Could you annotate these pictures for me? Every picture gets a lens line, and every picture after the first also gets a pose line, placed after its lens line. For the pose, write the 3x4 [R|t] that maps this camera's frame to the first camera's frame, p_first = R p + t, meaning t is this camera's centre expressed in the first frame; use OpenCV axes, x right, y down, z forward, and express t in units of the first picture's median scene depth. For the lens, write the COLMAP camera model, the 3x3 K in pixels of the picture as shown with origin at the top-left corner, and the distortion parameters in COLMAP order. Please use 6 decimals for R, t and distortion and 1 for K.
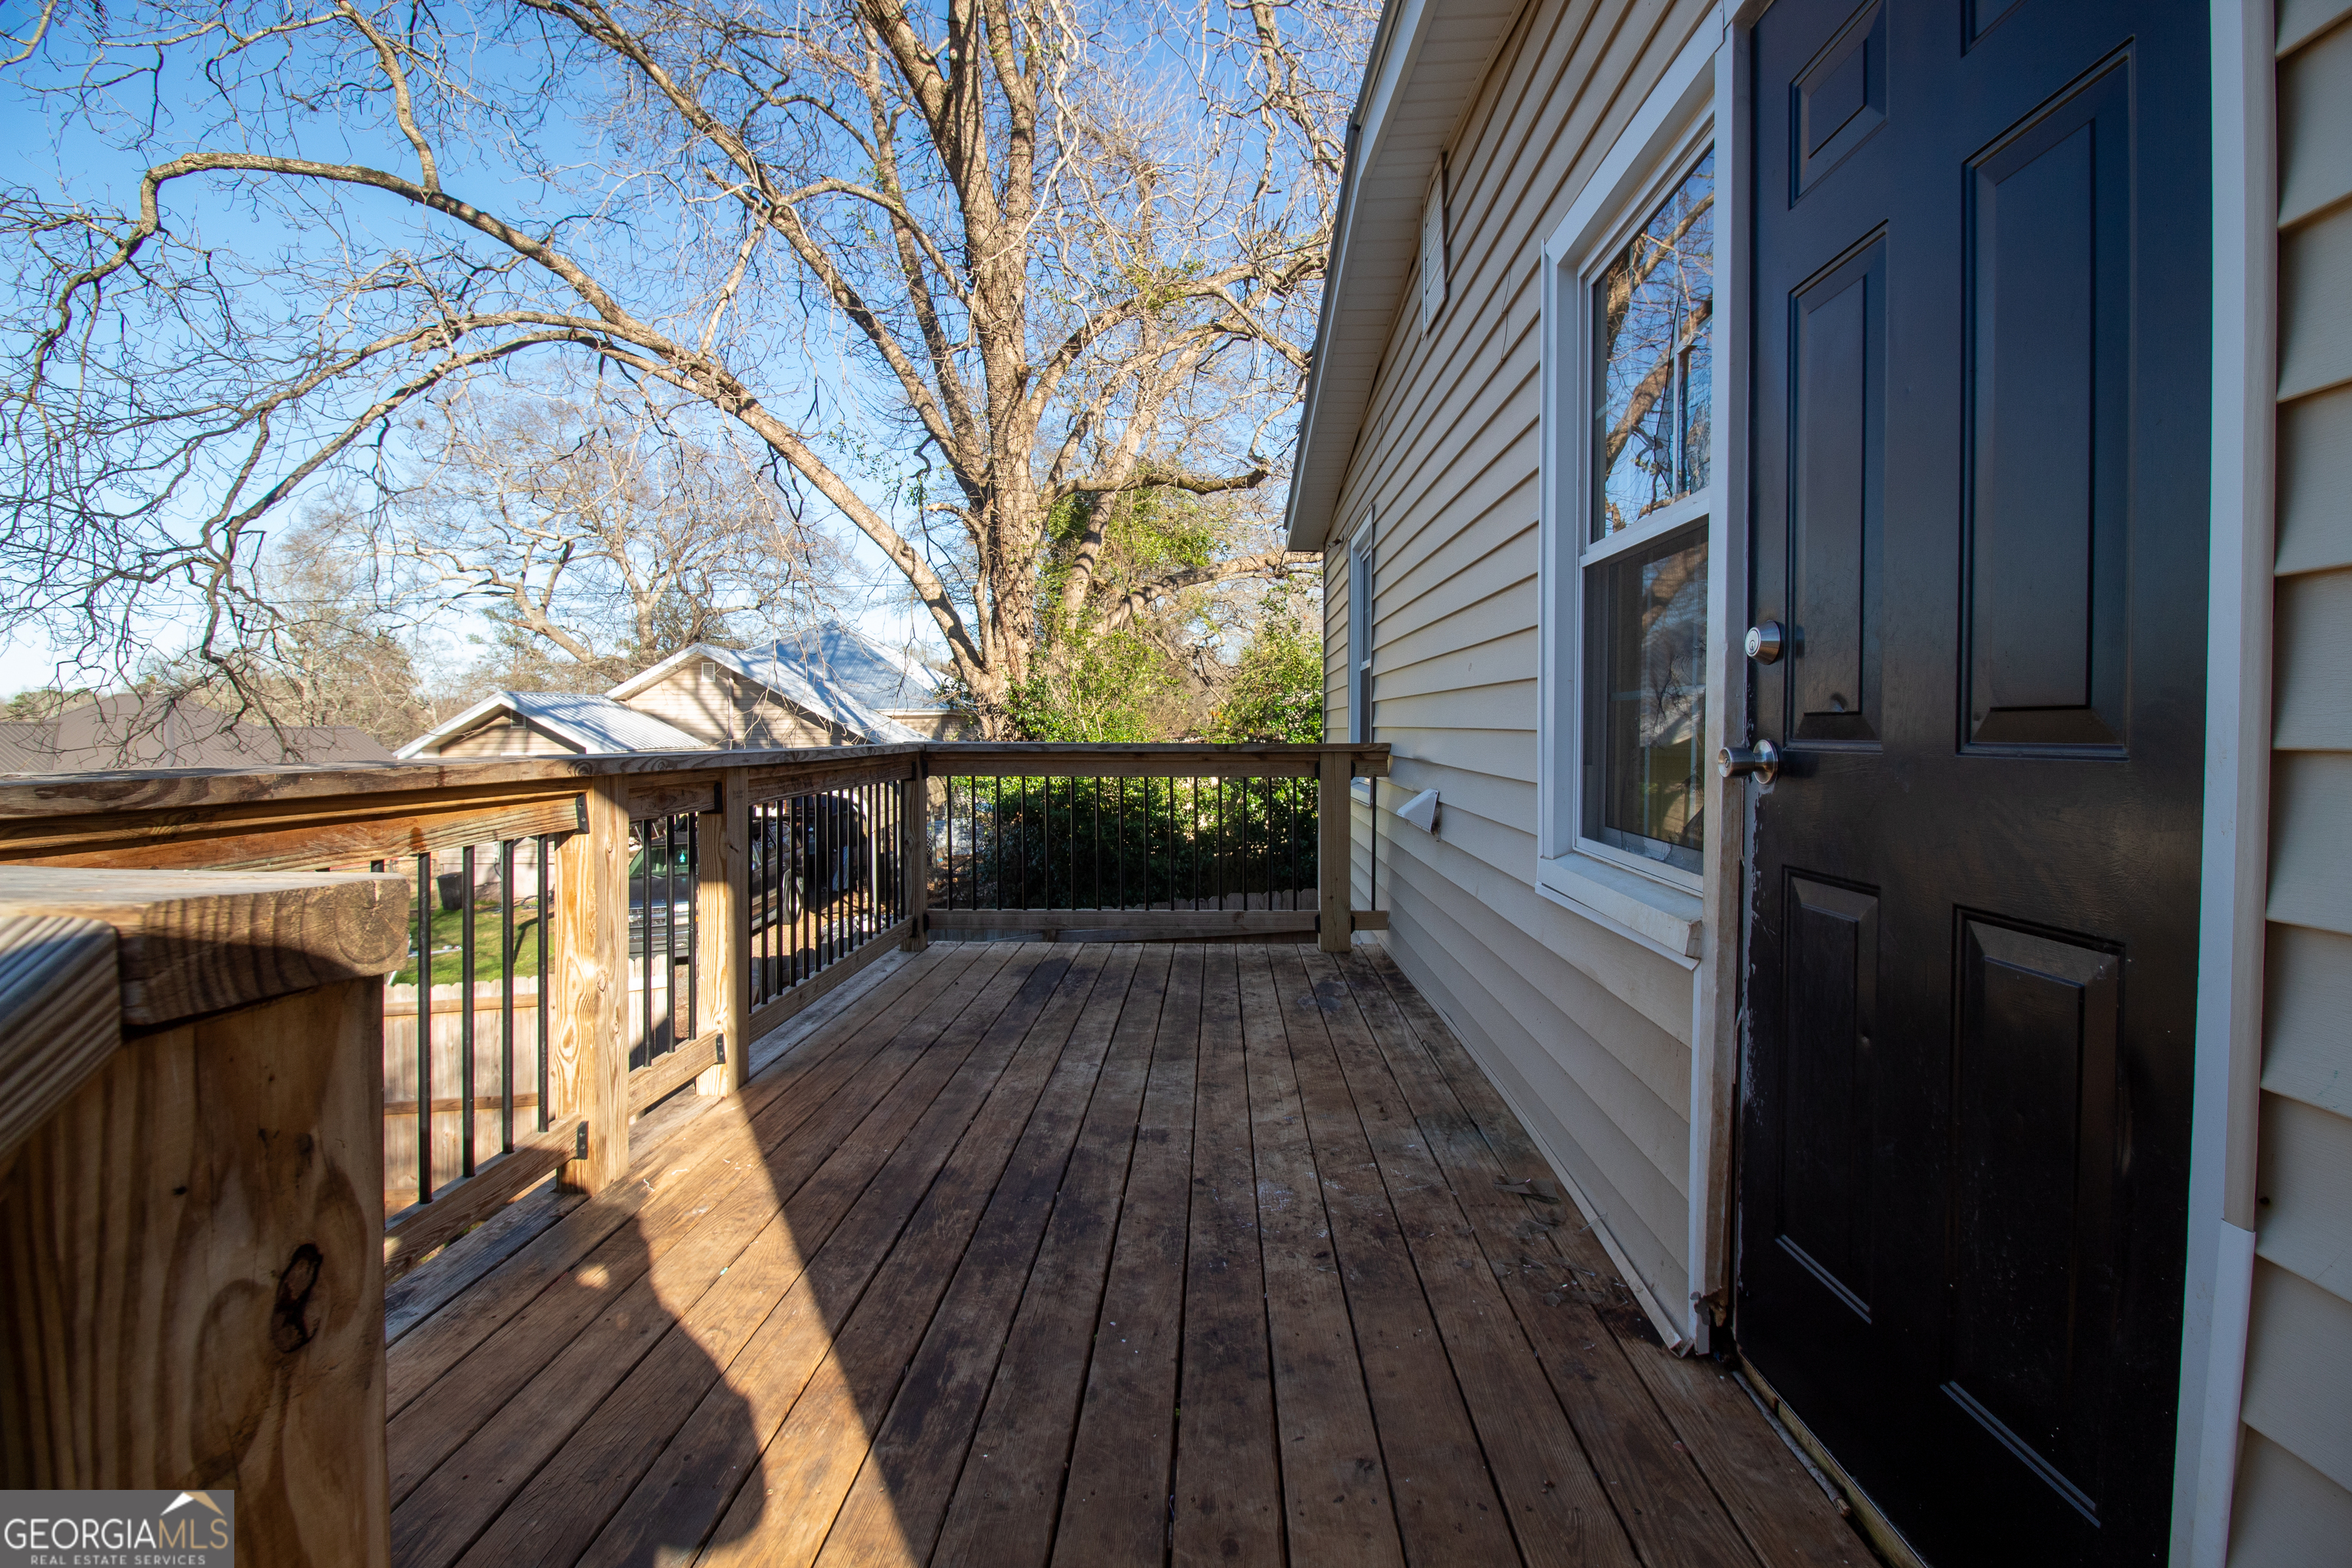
lens RADIAL K [[1092.1, 0, 1173.4], [0, 1092.1, 763.4], [0, 0, 1]] dist [-0.001670, -0.010536]
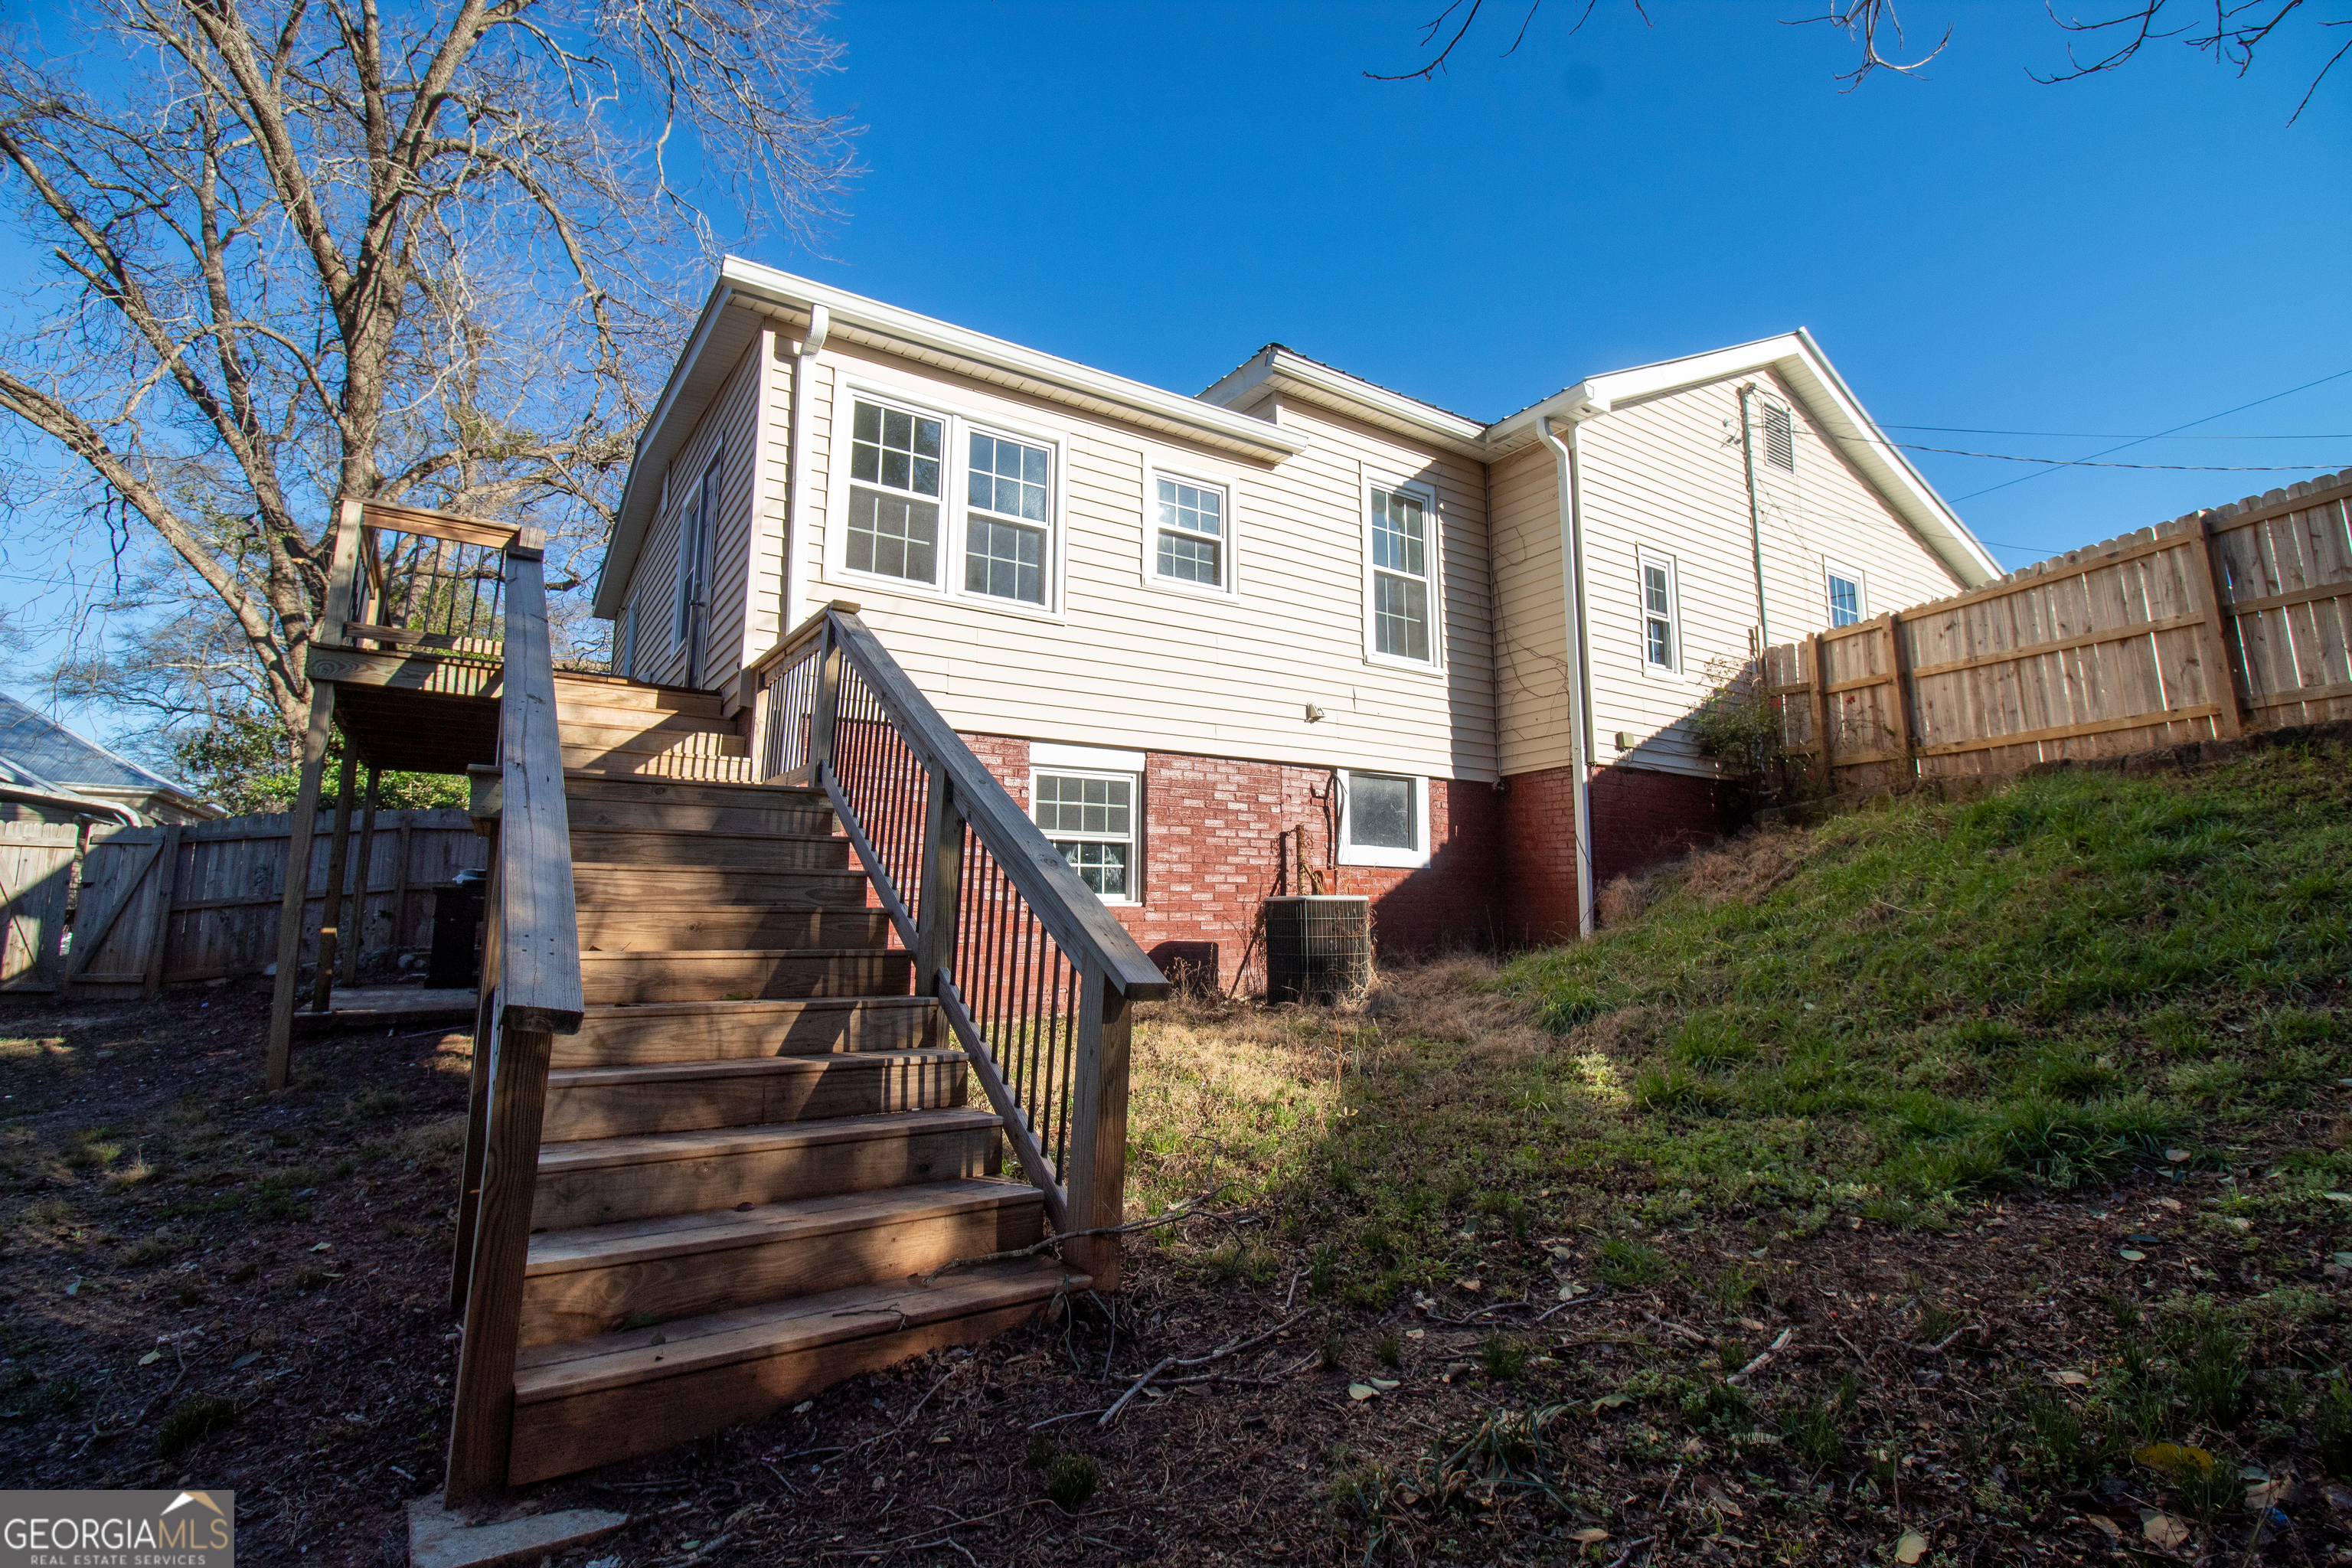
lens RADIAL K [[1092.1, 0, 1183.2], [0, 1092.1, 756.6], [0, 0, 1]] dist [-0.001670, -0.010536]
pose [[0.812059, 0.095092, 0.575776, -0.069160], [0.008505, 0.984601, -0.174607, 0.209770], [-0.583513, 0.146689, 0.798746, -0.569837]]
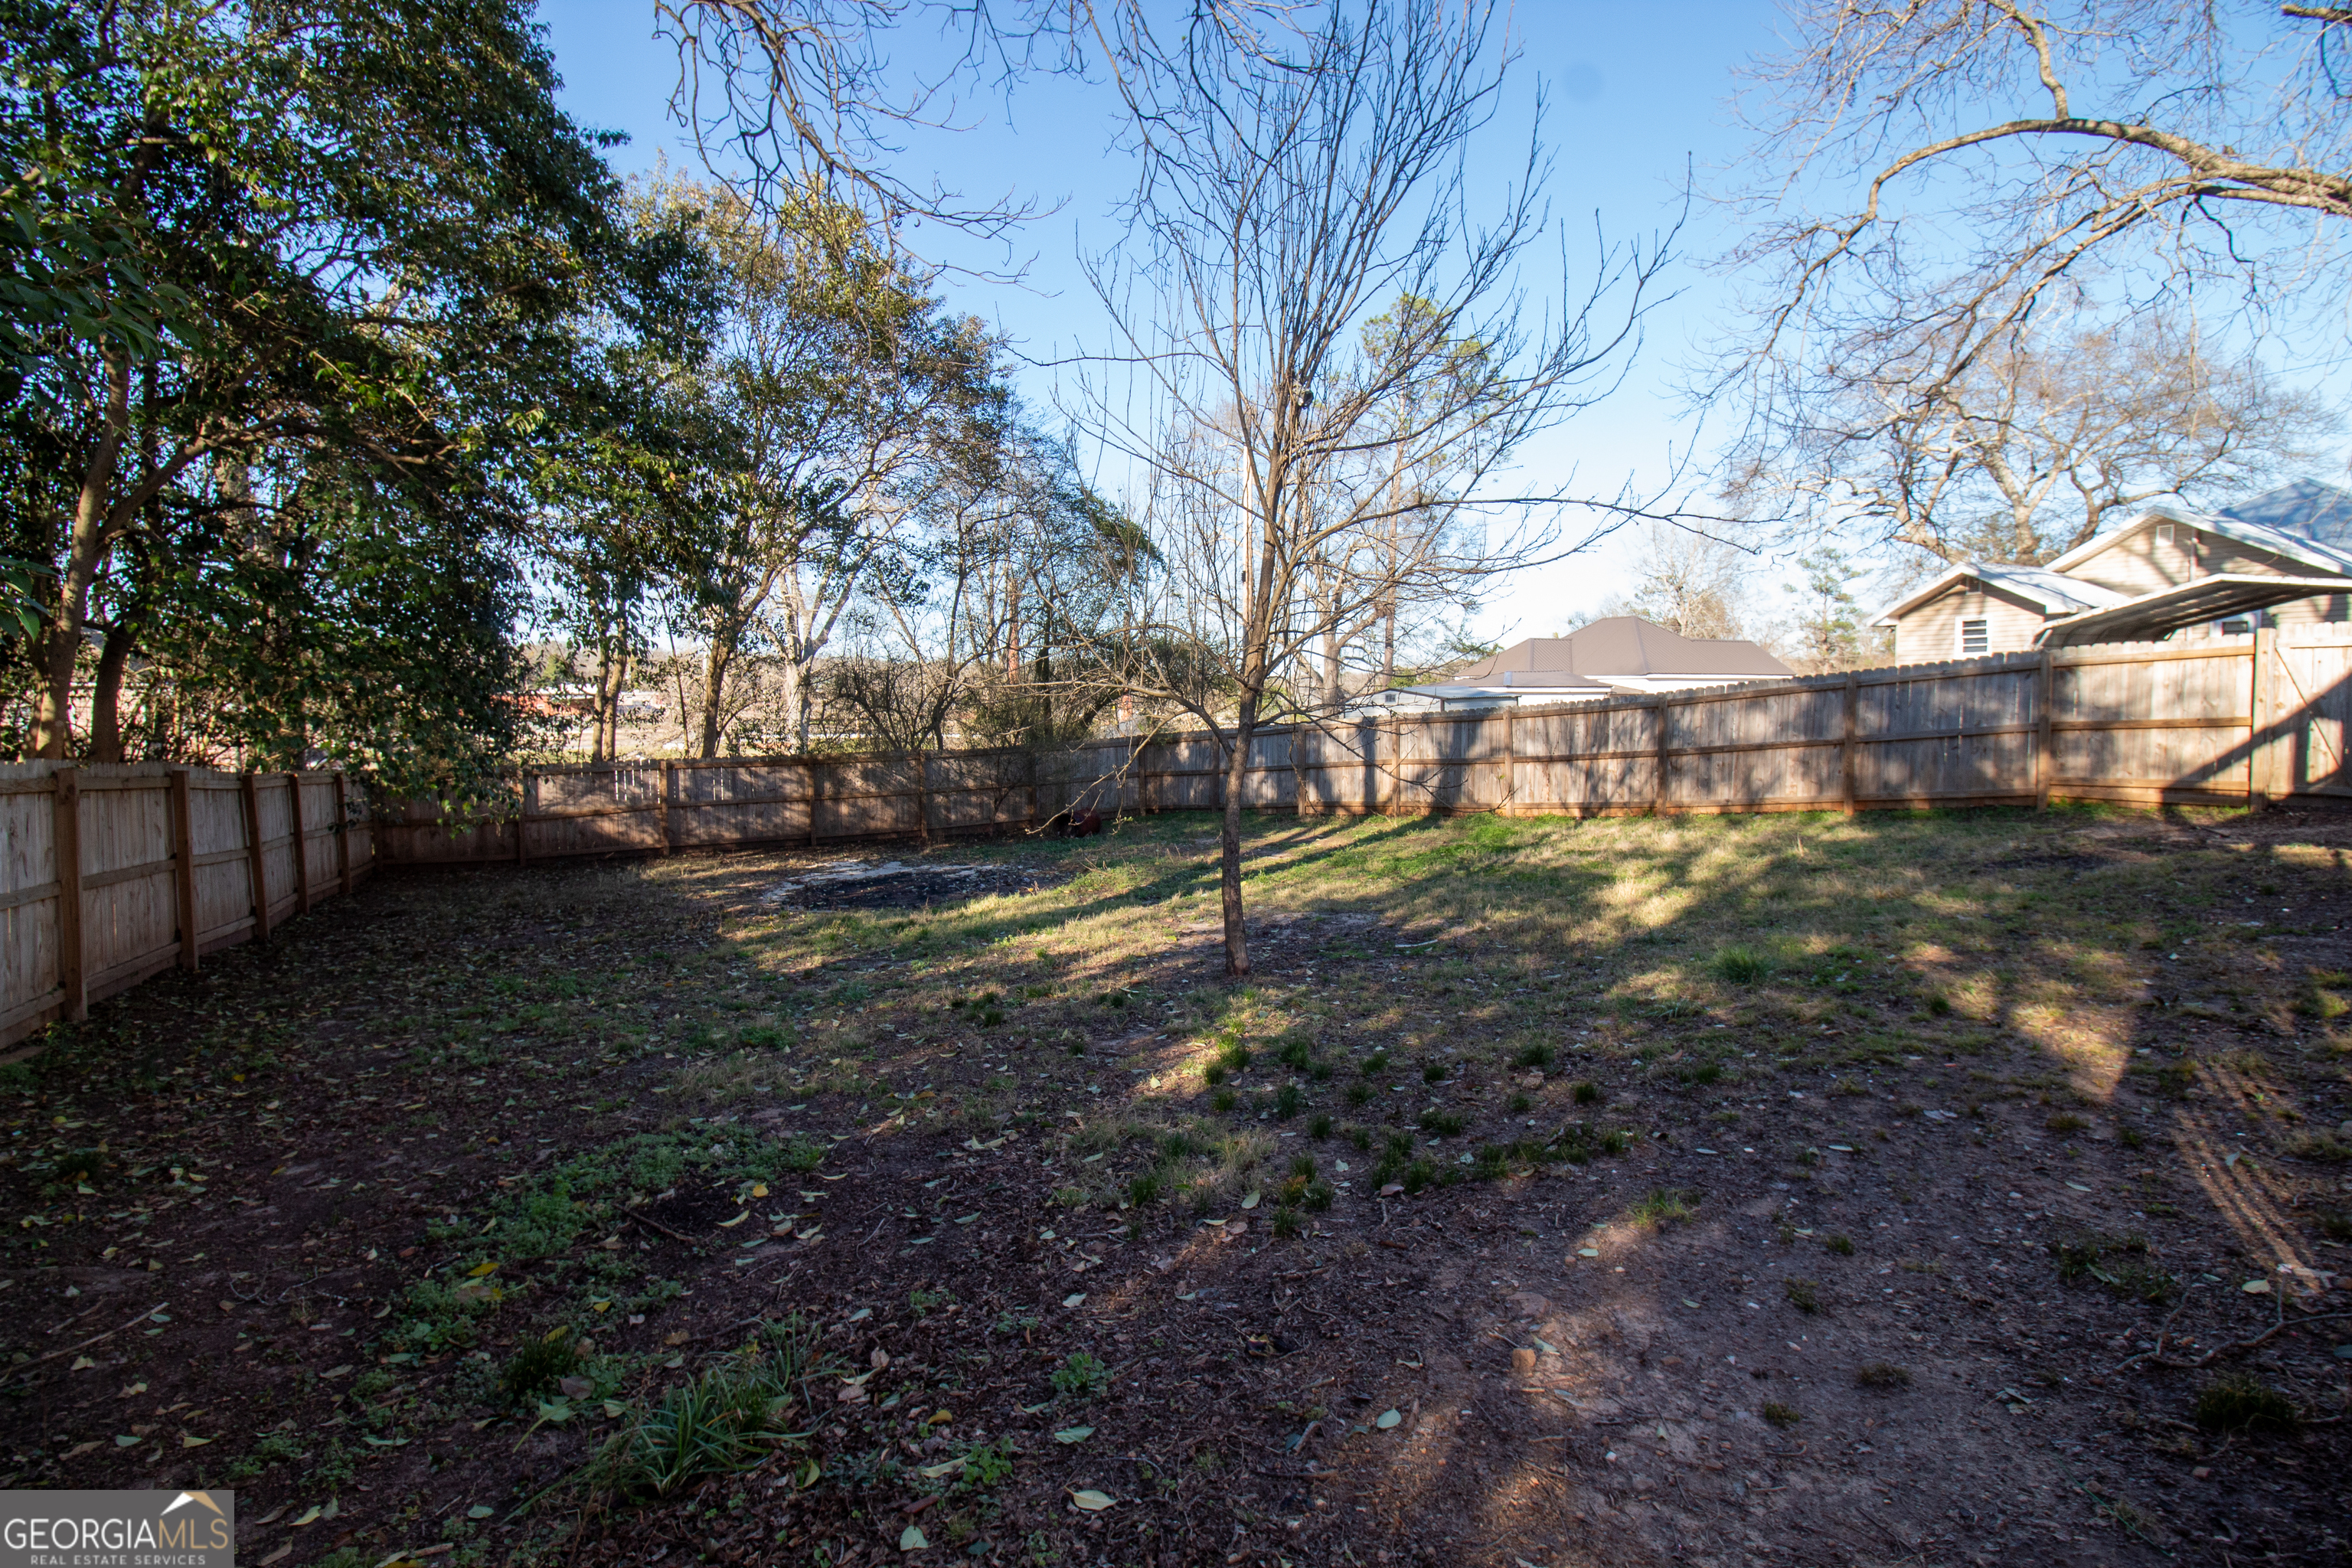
lens RADIAL K [[1092.1, 0, 1184.0], [0, 1092.1, 757.1], [0, 0, 1]] dist [-0.001670, -0.010536]
pose [[0.502389, 0.043647, -0.863539, -0.038922], [-0.019115, 0.999042, 0.039376, 0.192654], [0.864430, -0.003275, 0.502742, -0.518091]]
